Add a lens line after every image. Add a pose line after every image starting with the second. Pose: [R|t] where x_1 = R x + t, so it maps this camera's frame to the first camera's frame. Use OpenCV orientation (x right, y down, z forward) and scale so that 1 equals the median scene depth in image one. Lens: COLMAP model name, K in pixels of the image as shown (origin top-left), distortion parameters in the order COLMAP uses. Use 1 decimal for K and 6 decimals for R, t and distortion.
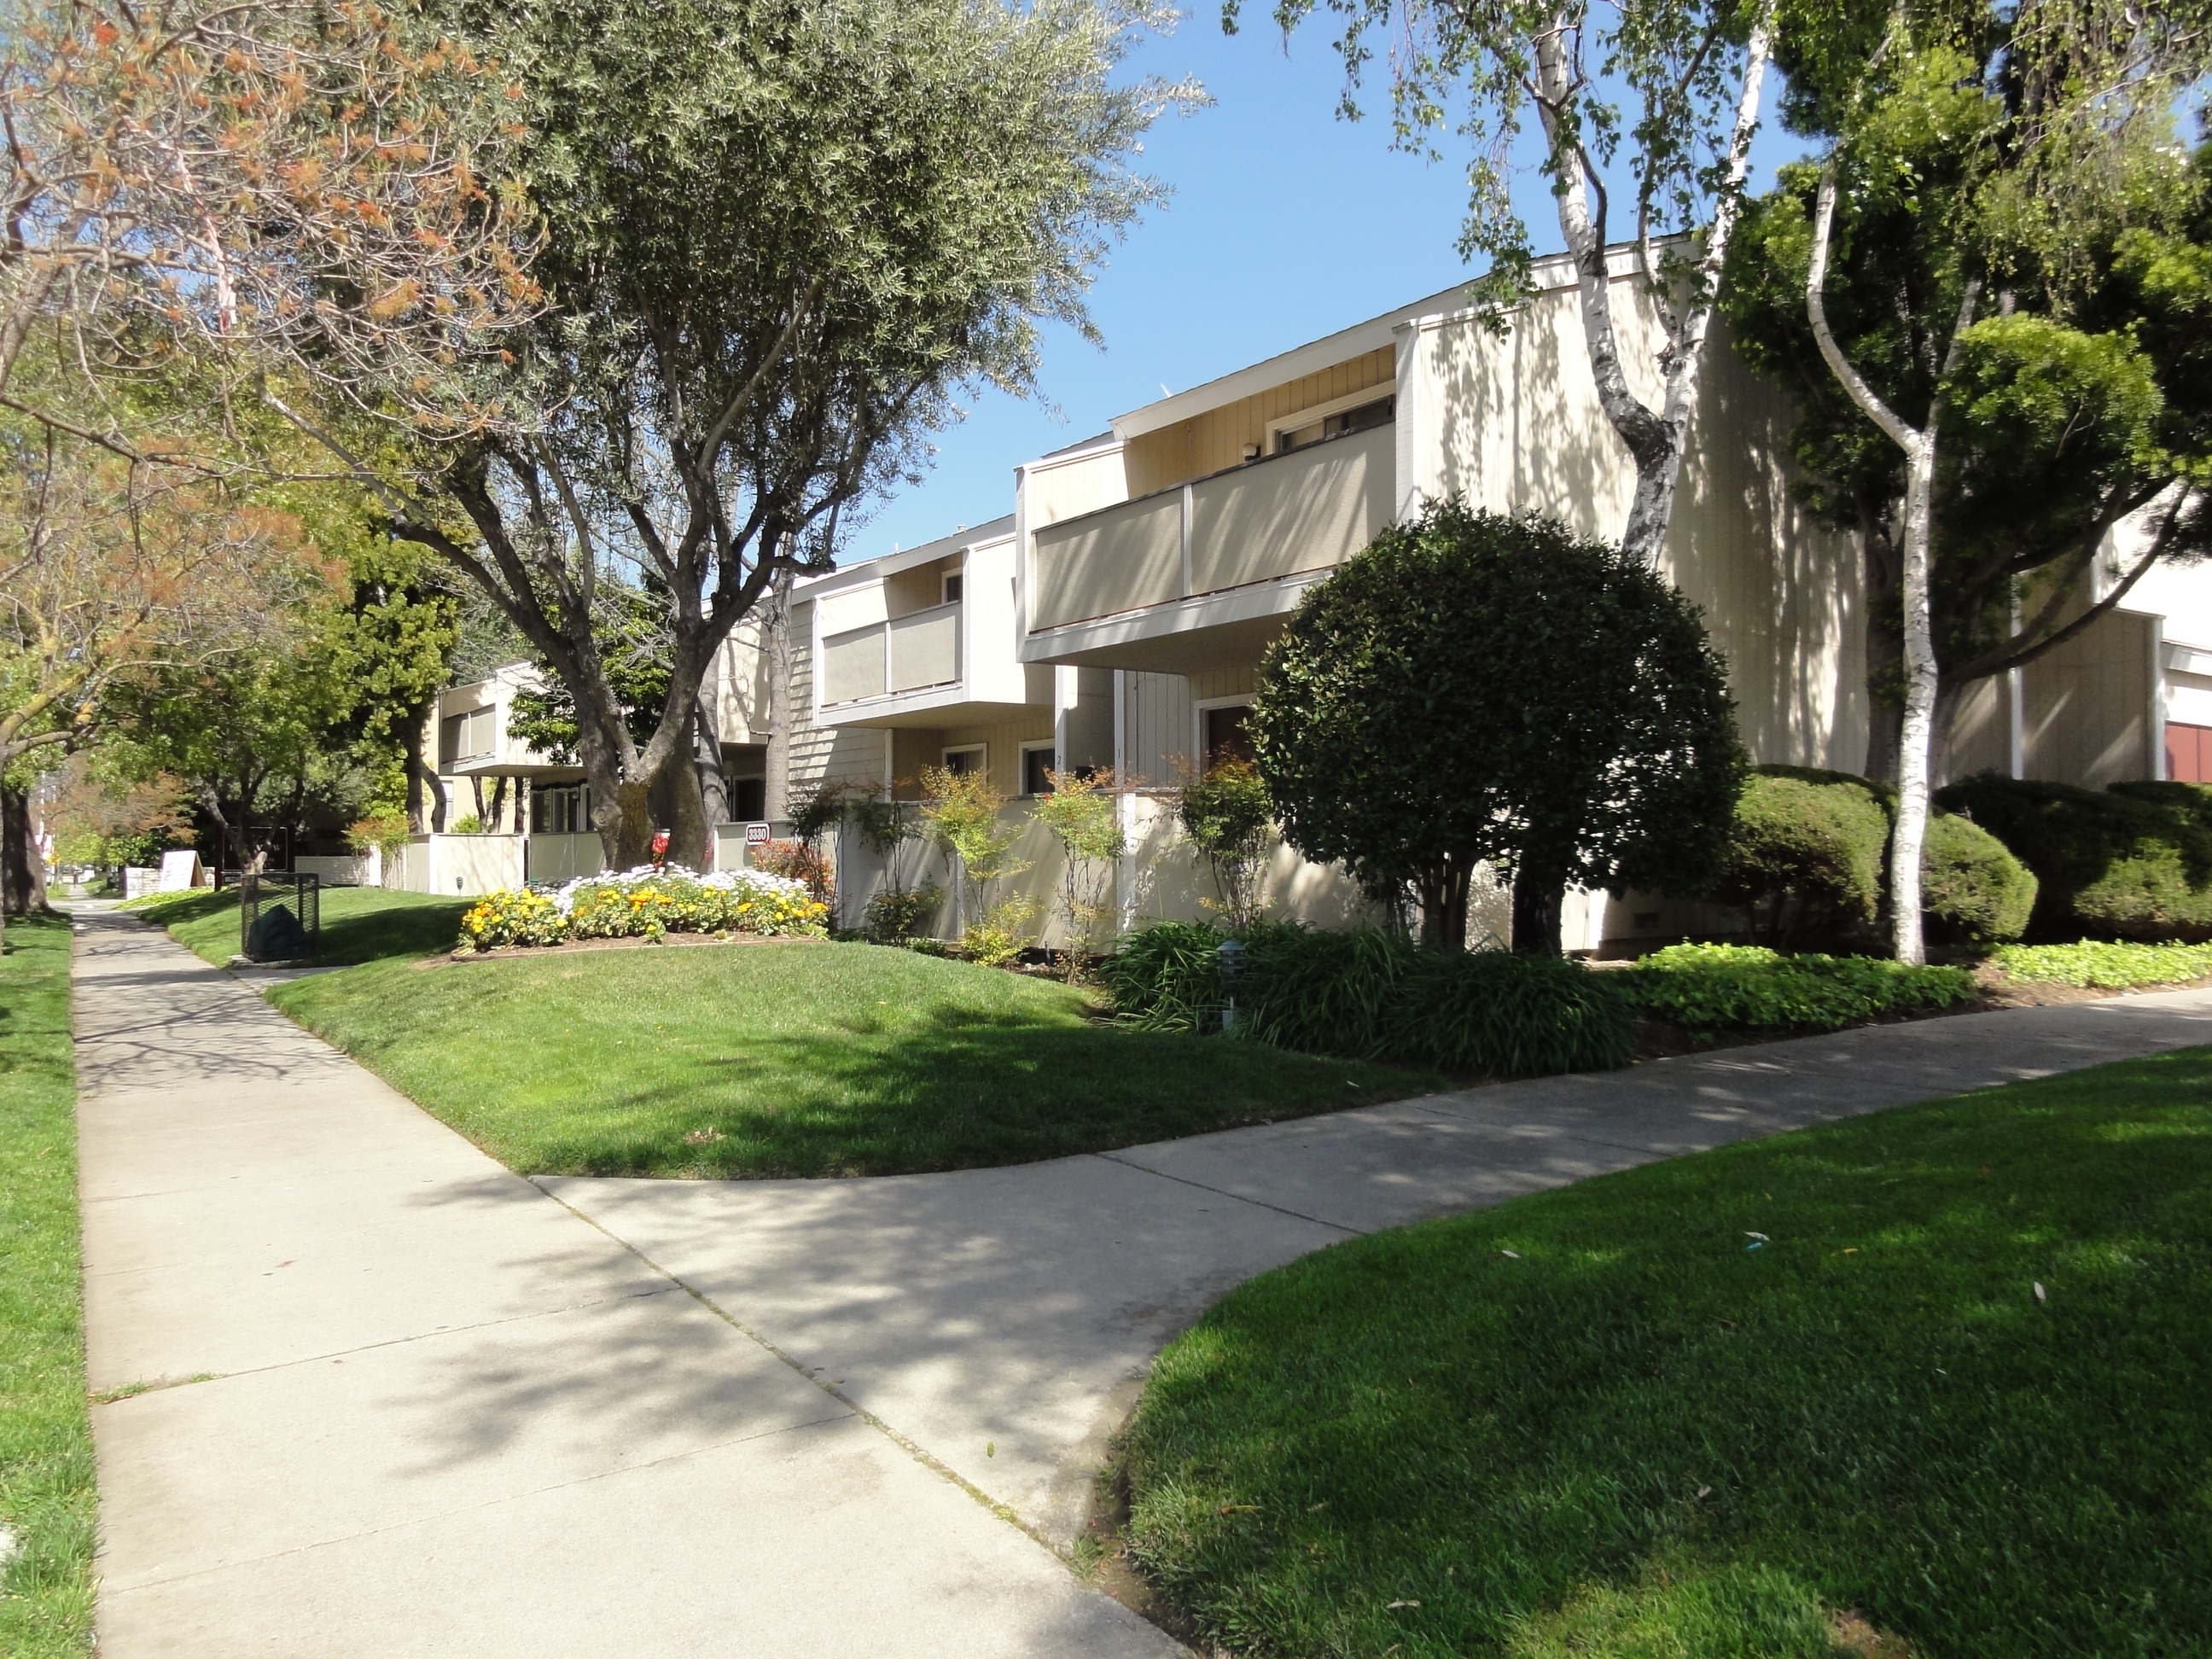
lens RADIAL K [[1463.1, 0, 1106.0], [0, 1463.1, 829.5], [0, 0, 1]] dist [-0.039689, -0.000654]
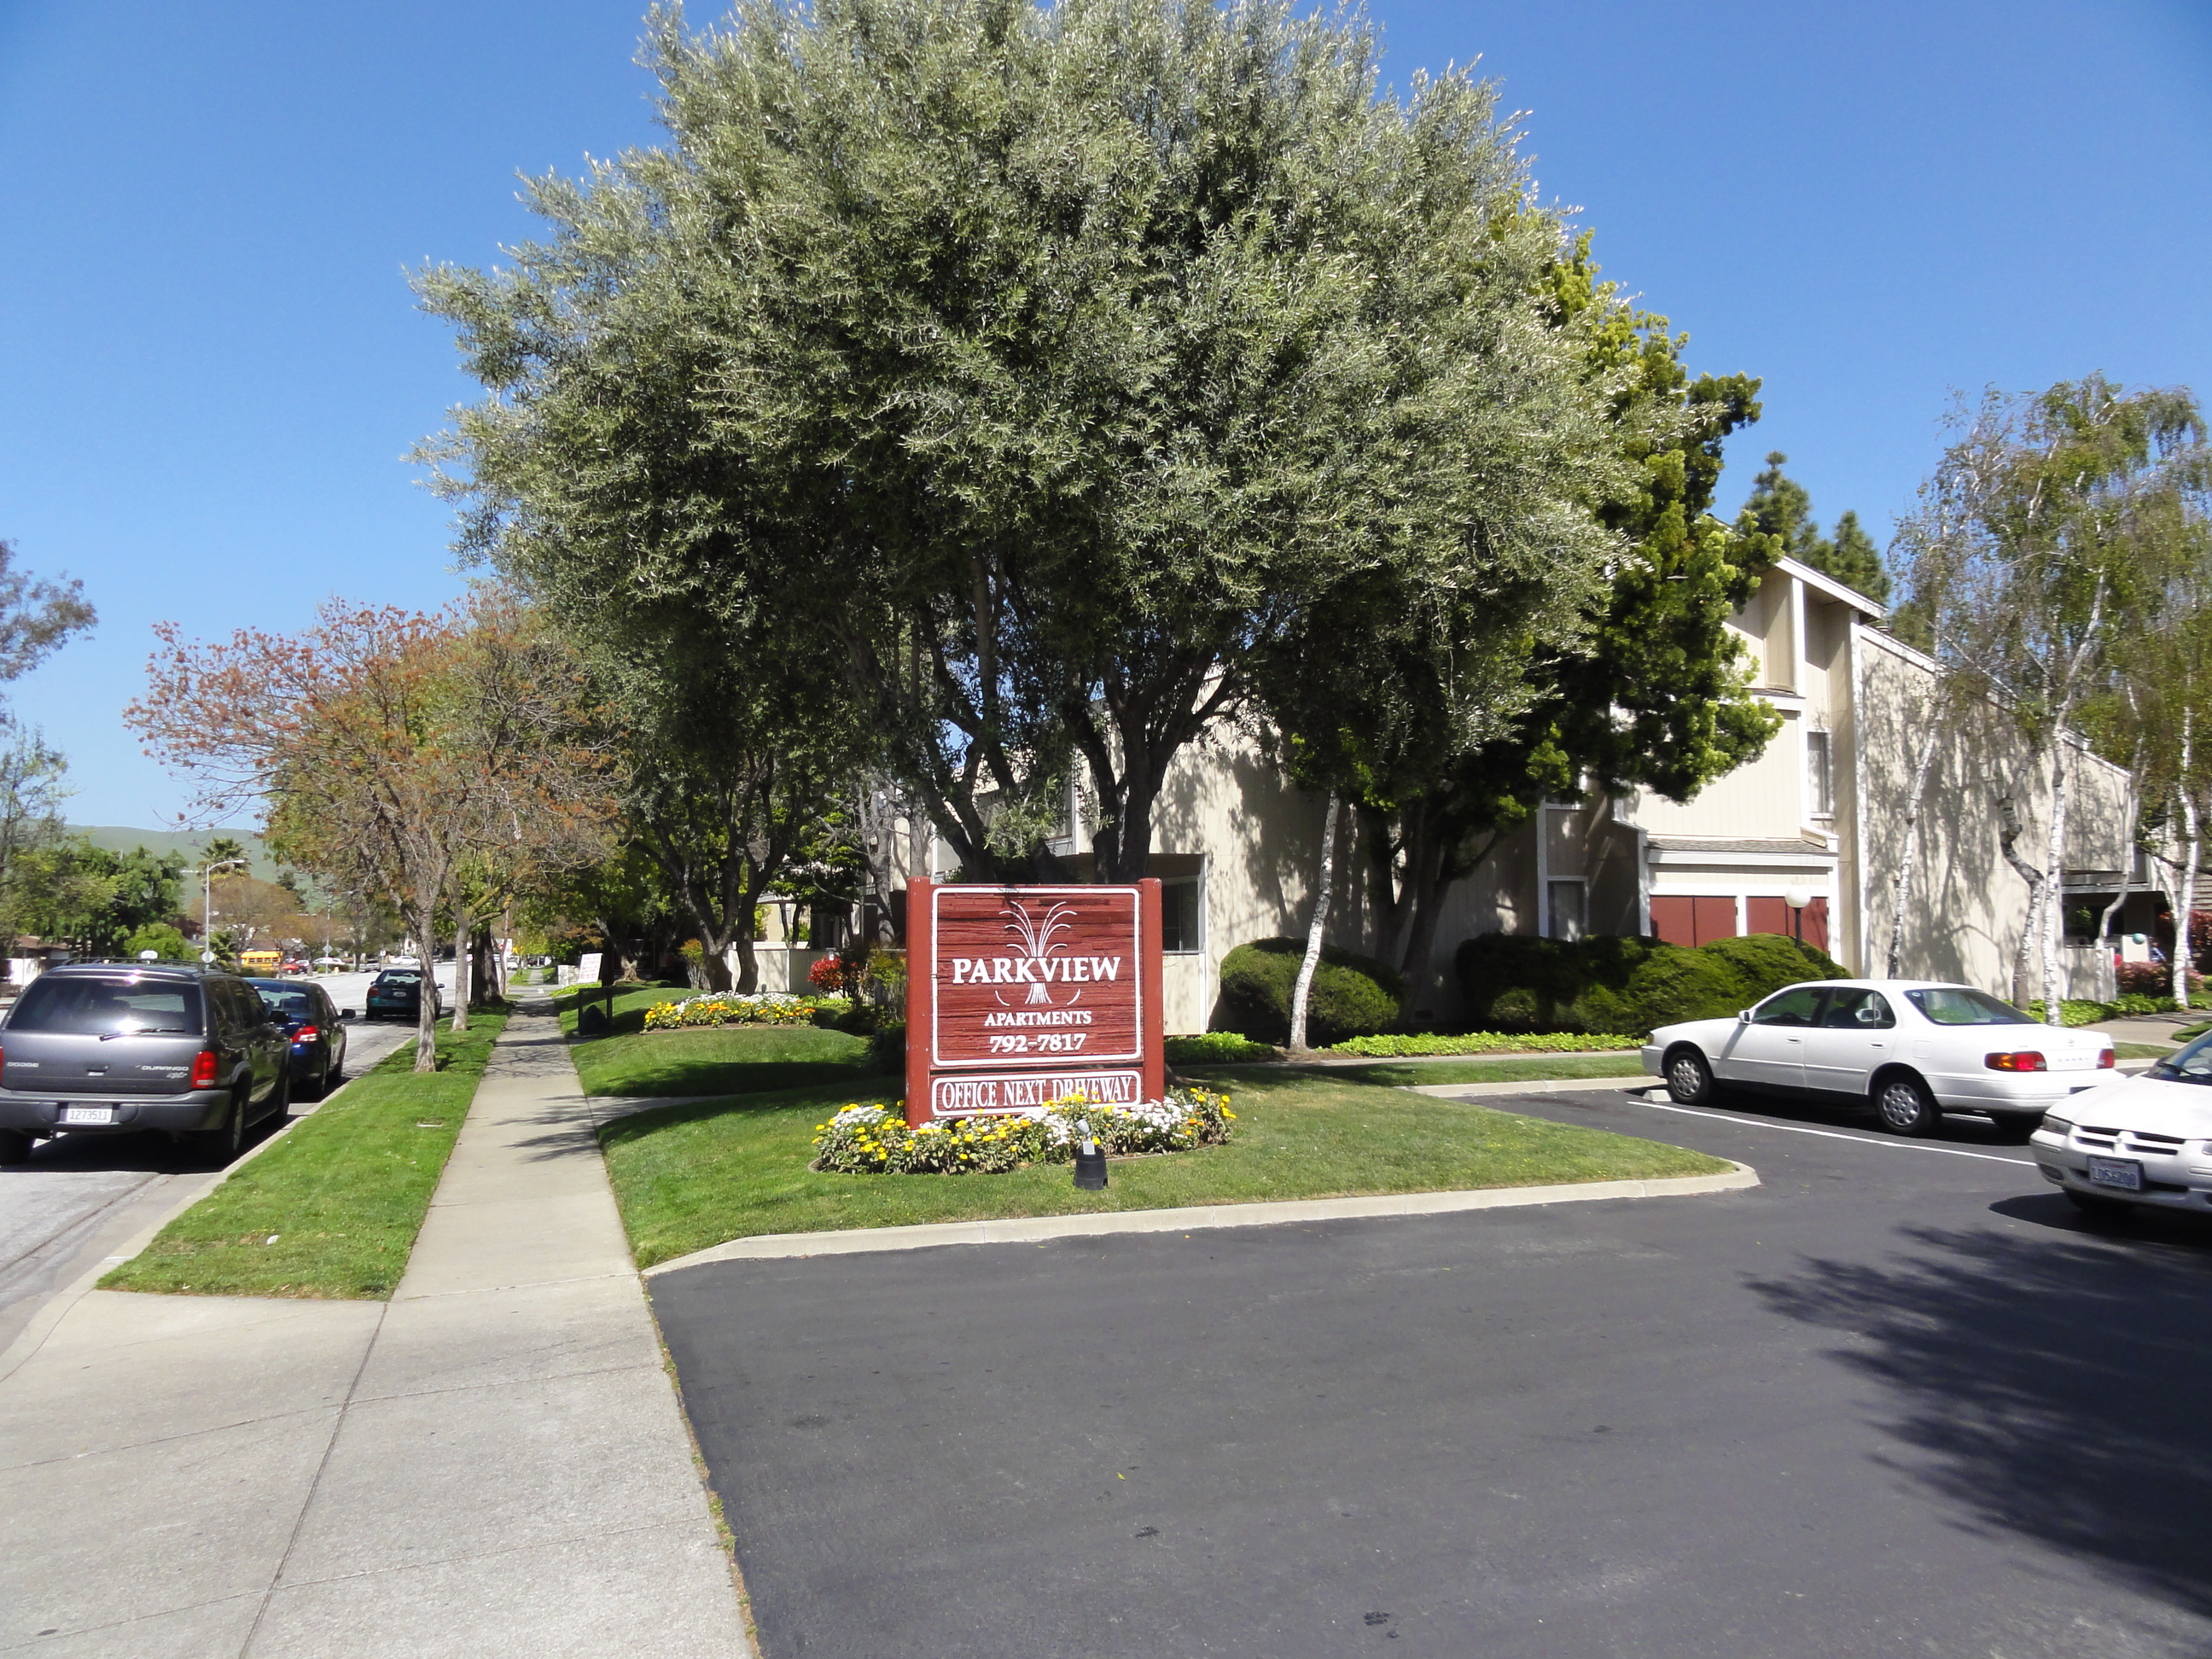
lens RADIAL K [[1564.1, 0, 1106.0], [0, 1564.1, 829.5], [0, 0, 1]] dist [0.000122, 0.000036]
pose [[0.962487, -0.025950, -0.270082, 0.782512], [0.013186, 0.998713, -0.048967, -0.086378], [0.271005, 0.043569, 0.961591, -1.003488]]
